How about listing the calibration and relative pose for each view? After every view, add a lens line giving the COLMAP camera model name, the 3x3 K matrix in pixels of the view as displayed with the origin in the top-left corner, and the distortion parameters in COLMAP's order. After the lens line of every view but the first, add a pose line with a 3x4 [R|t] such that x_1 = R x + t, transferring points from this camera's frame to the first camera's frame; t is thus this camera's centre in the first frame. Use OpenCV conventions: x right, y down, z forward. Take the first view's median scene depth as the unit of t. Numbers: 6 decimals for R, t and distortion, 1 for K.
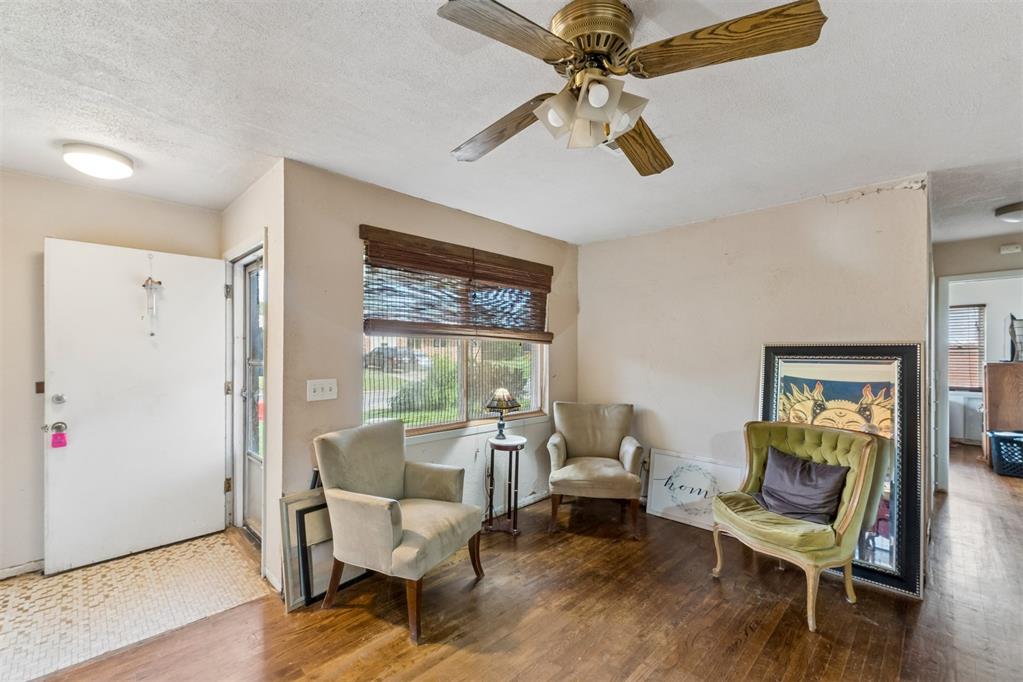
lens RADIAL K [[431.0, 0, 512.4], [0, 431.0, 351.1], [0, 0, 1]] dist [0.000520, 0.000150]
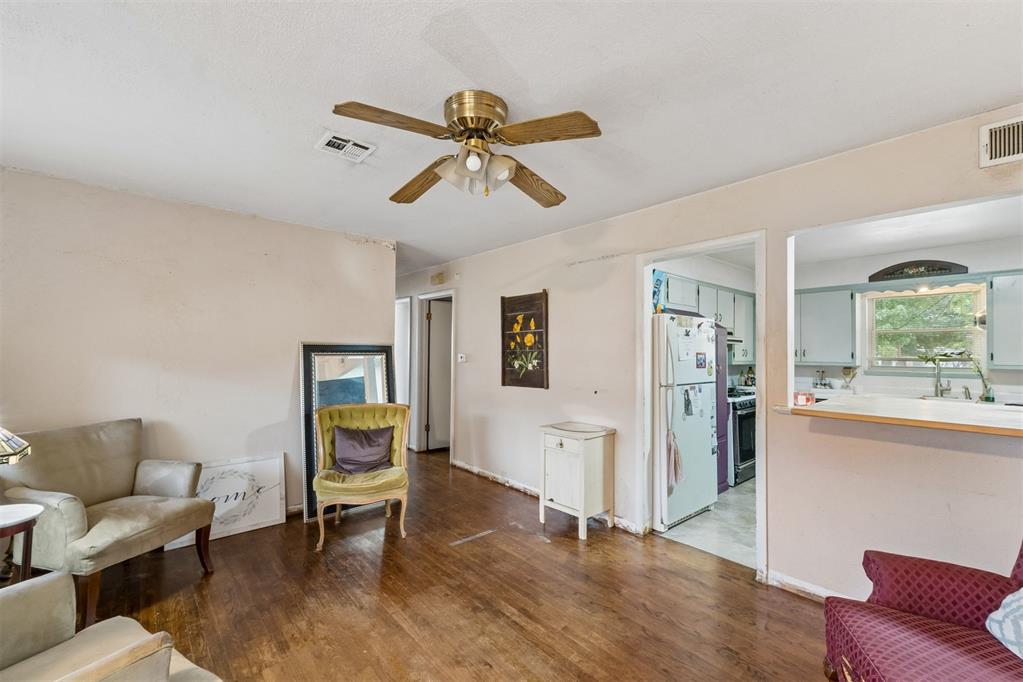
lens RADIAL K [[428.0, 0, 509.1], [0, 428.0, 343.4], [0, 0, 1]] dist [0.001950, 0.000212]
pose [[0.073663, 0.016010, 0.997155, -0.497277], [-0.005960, 0.999860, -0.015613, 0.001066], [-0.997265, -0.004793, 0.073748, 0.351827]]
